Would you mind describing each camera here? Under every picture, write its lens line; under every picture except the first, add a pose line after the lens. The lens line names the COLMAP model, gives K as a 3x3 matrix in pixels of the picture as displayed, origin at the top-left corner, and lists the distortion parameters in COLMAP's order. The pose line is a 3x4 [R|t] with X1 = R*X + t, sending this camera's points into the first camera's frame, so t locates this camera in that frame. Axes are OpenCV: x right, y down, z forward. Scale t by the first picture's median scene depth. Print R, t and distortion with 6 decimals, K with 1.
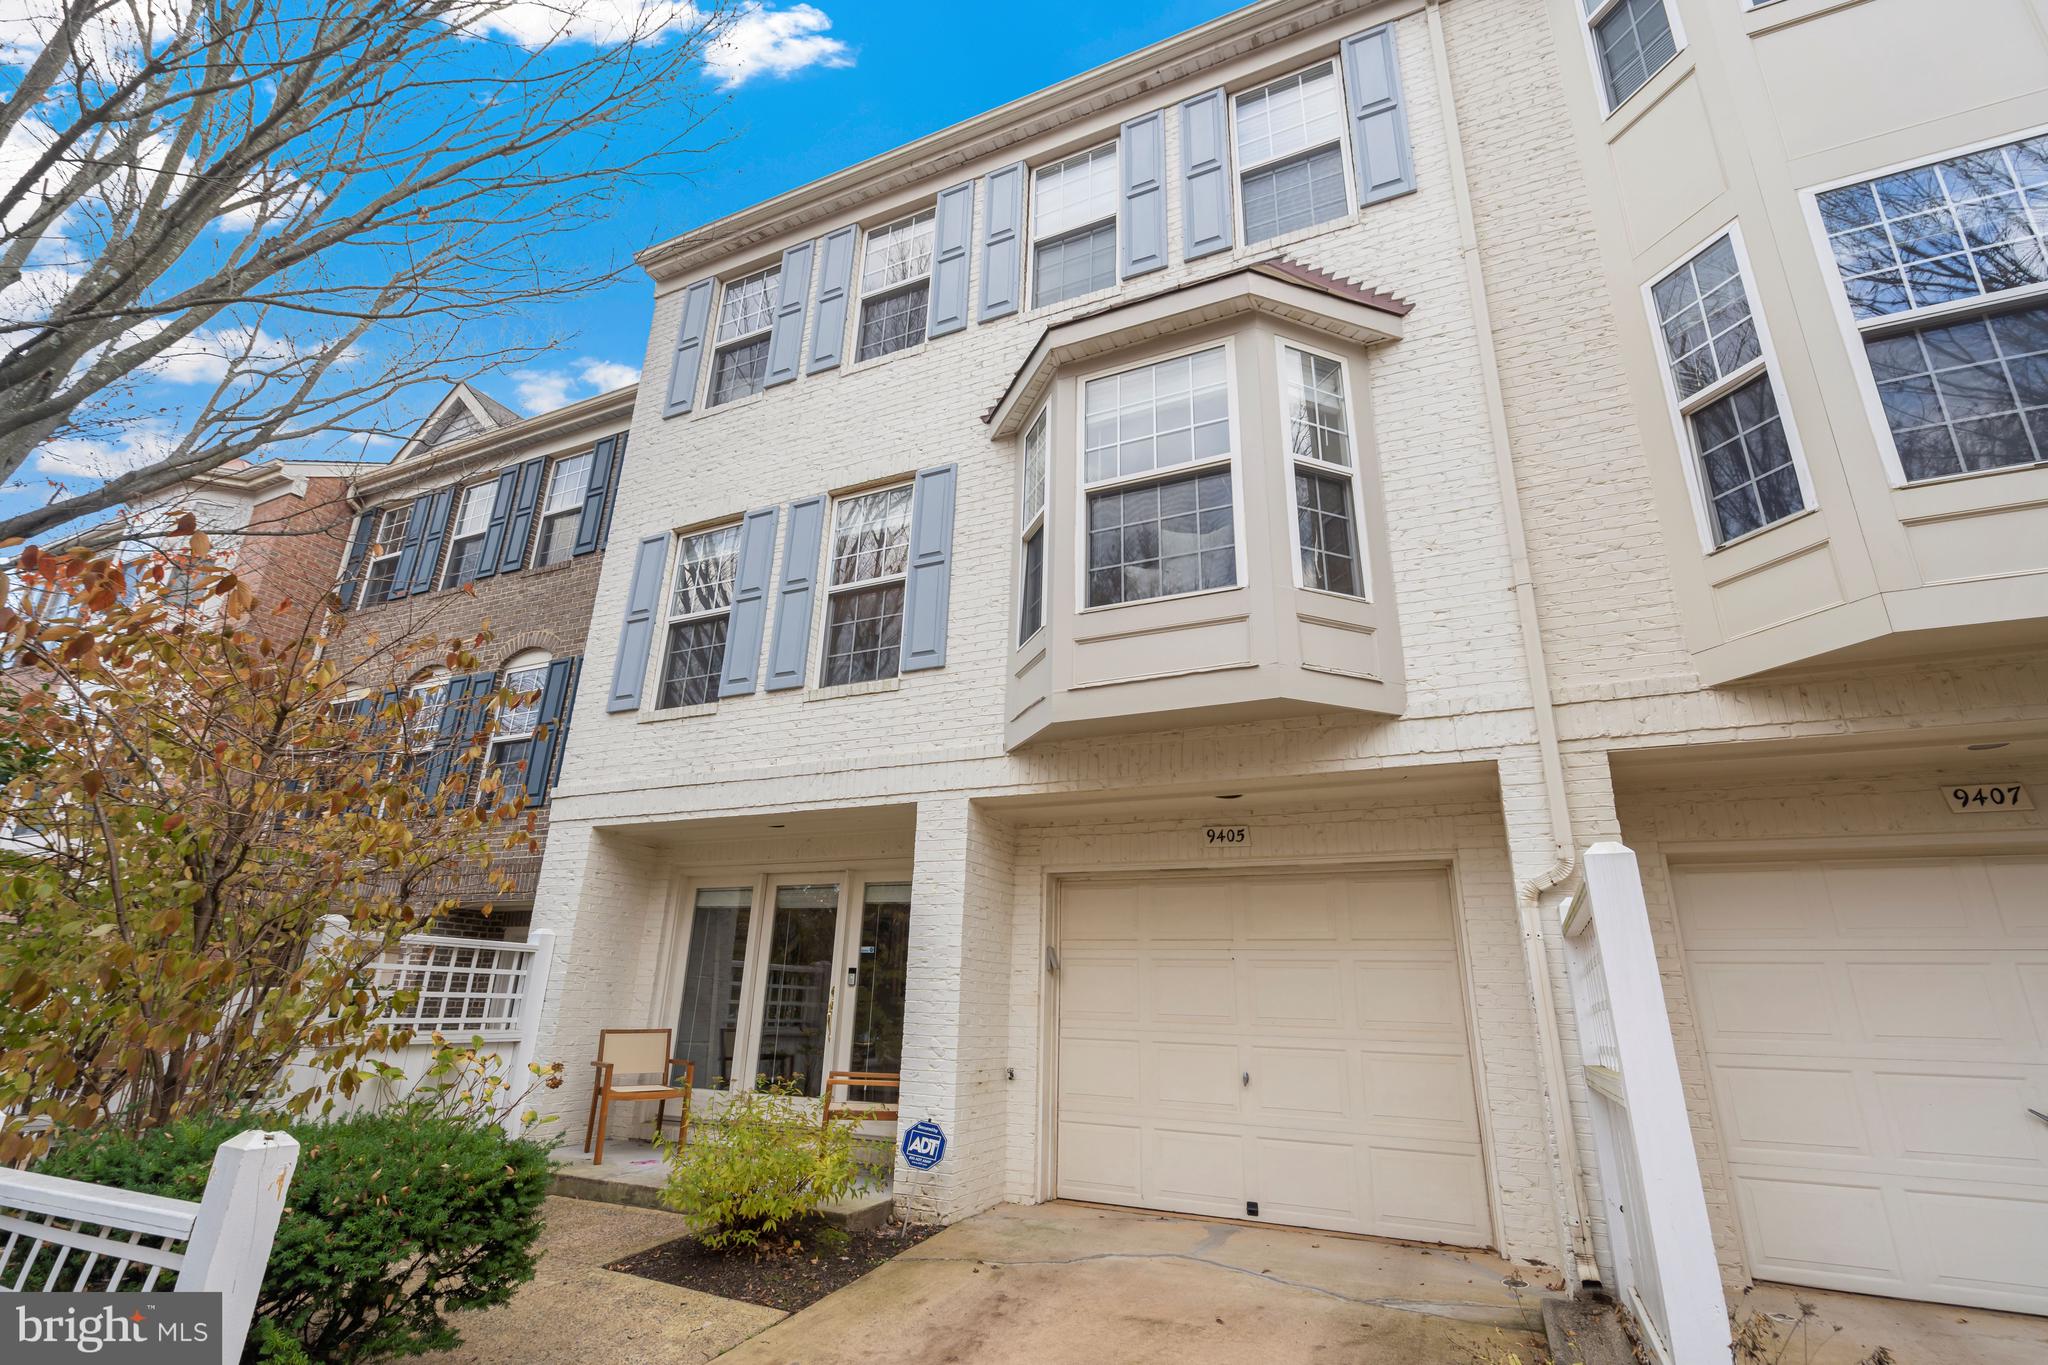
lens RADIAL K [[965.1, 0, 1006.8], [0, 965.1, 680.5], [0, 0, 1]] dist [-0.016872, 0.013925]
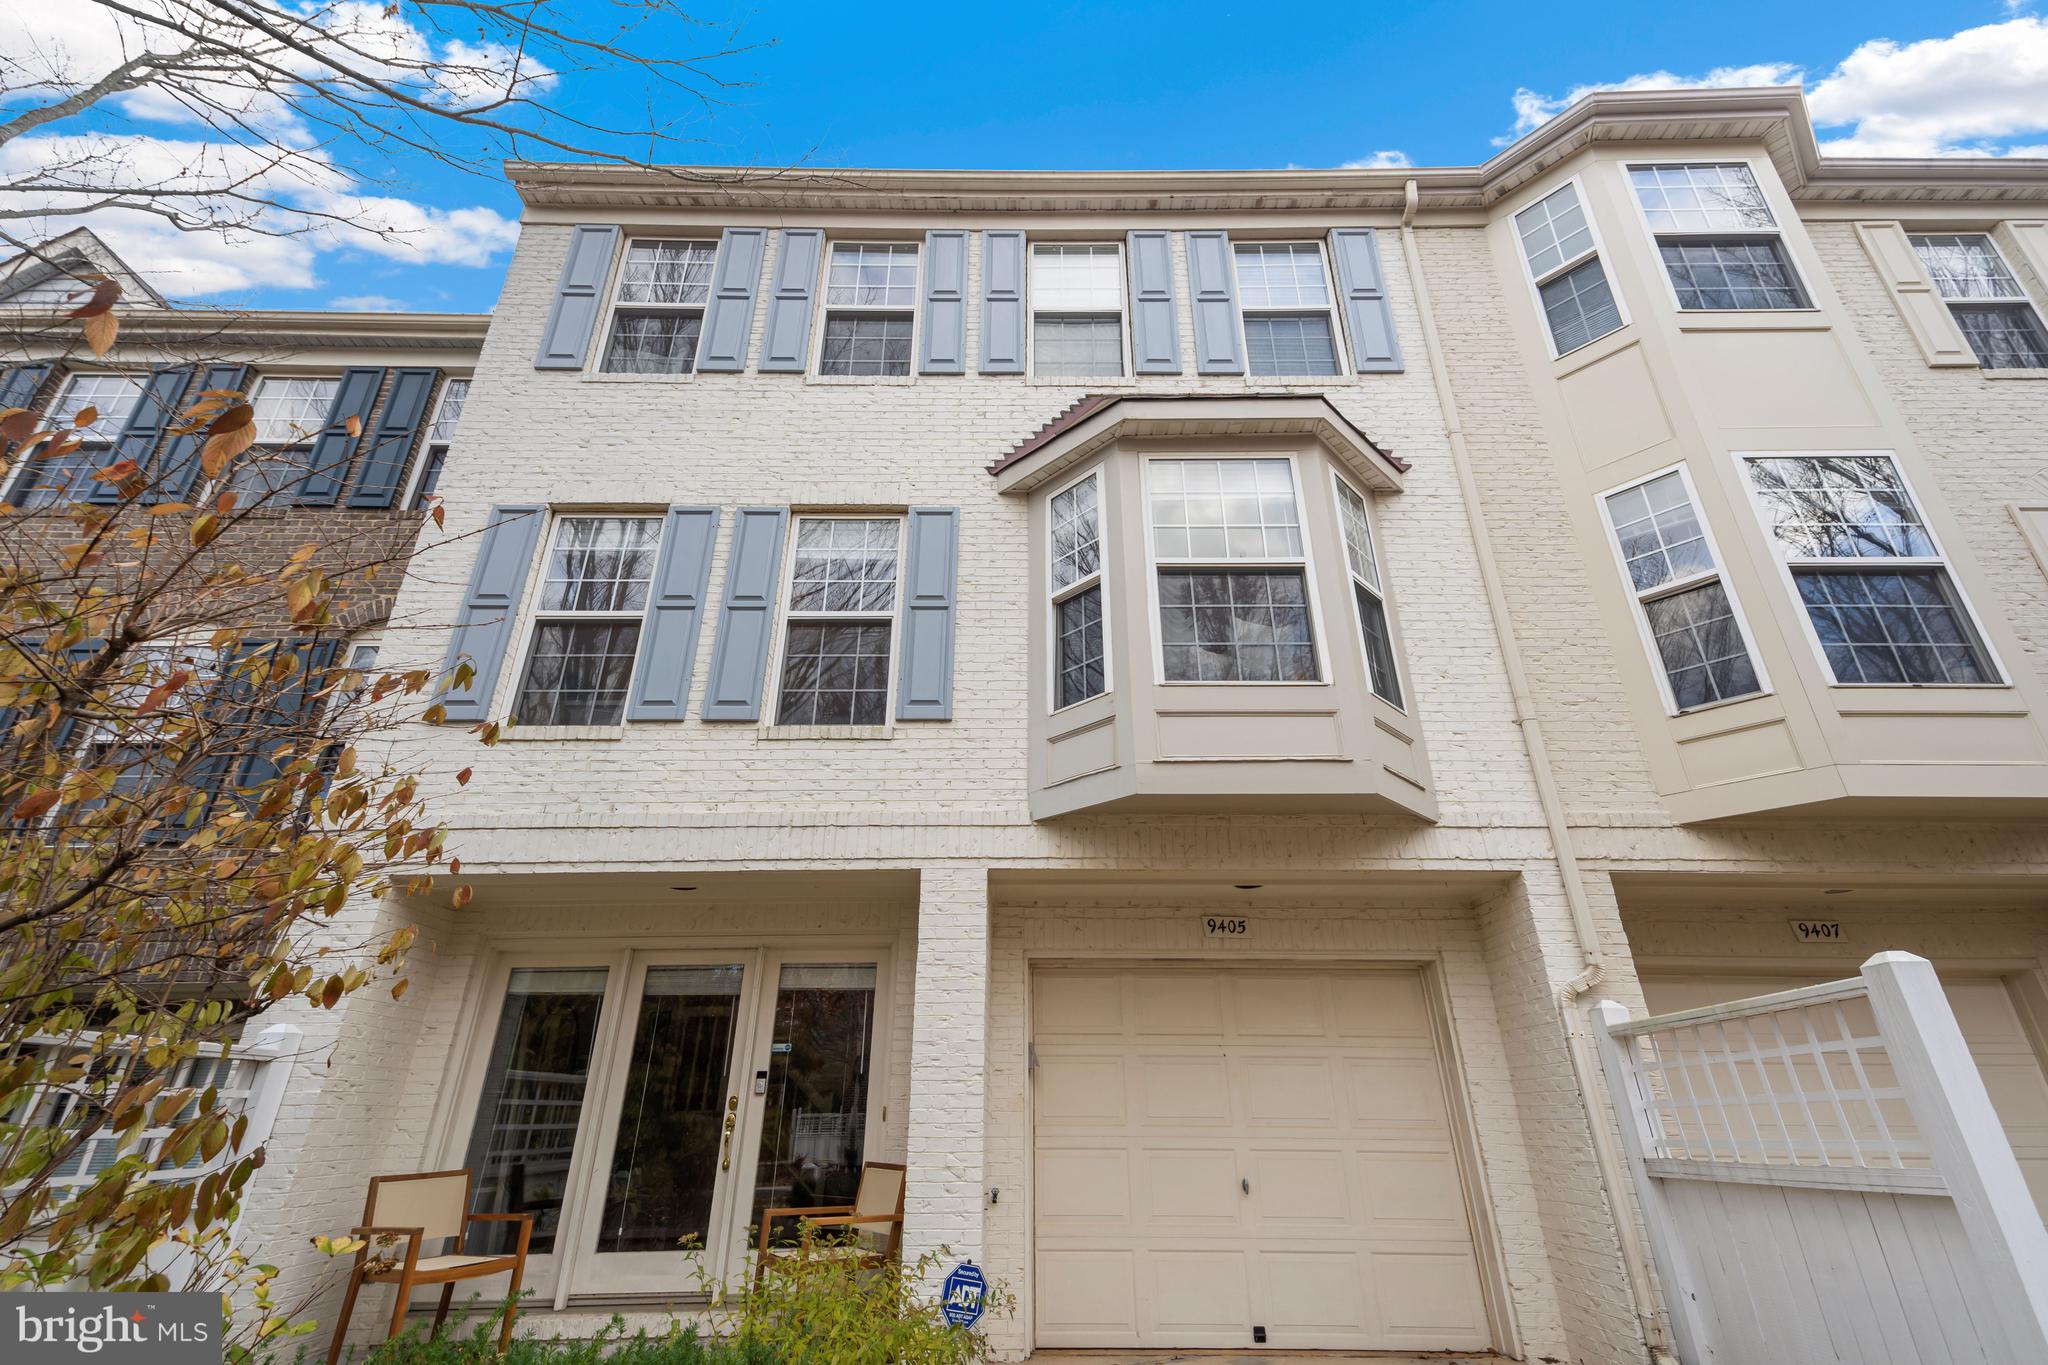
lens RADIAL K [[940.3, 0, 1032.8], [0, 940.3, 675.4], [0, 0, 1]] dist [0.040570, -0.000347]
pose [[0.899125, 0.158707, 0.407905, -0.372418], [-0.115068, 0.984873, -0.129554, 0.051092], [-0.422296, 0.069548, 0.903786, 0.167362]]
